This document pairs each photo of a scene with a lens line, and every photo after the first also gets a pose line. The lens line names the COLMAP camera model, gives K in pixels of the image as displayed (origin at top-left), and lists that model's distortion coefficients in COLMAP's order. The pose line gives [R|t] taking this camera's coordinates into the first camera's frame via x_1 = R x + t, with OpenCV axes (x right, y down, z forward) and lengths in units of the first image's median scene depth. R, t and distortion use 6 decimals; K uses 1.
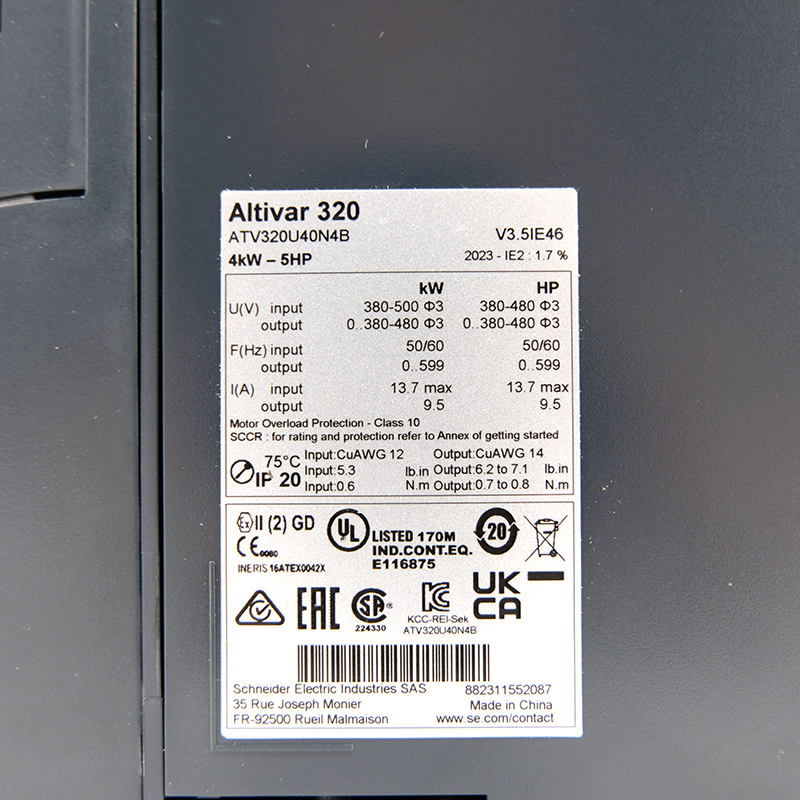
lens RADIAL K [[802.7, 0, 400.0], [0, 802.7, 400.0], [0, 0, 1]] dist [-0.050347, 0.043277]
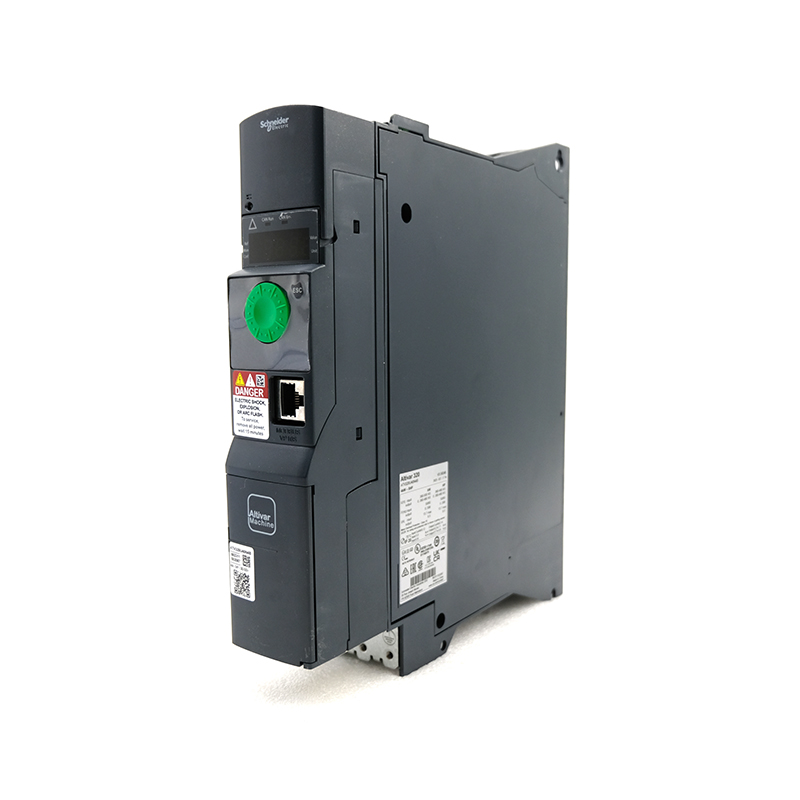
lens RADIAL K [[802.7, 0, 400.0], [0, 802.7, 400.0], [0, 0, 1]] dist [-0.050347, 0.043277]
pose [[0.583429, -0.078941, 0.808318, -3.492762], [-0.020500, 0.993517, 0.111824, -1.096006], [-0.811905, -0.081812, 0.578028, -1.318100]]
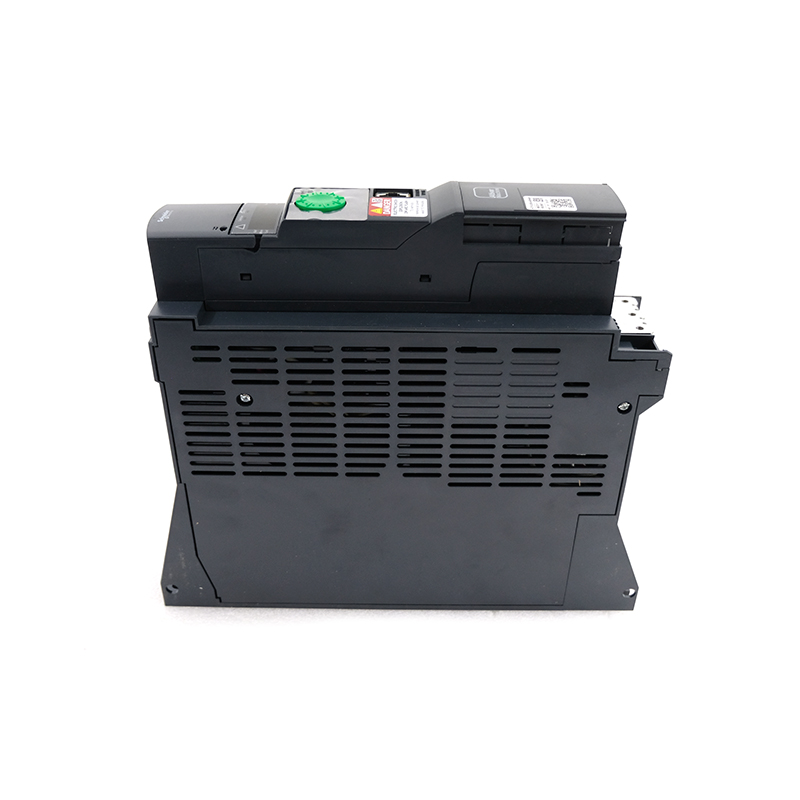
lens RADIAL K [[802.7, 0, 400.0], [0, 802.7, 400.0], [0, 0, 1]] dist [-0.050347, 0.043277]
pose [[-0.001120, 0.841709, 0.539931, -2.317859], [0.999777, 0.012324, -0.017137, -0.548888], [-0.021078, 0.539791, -0.841535, 5.532288]]
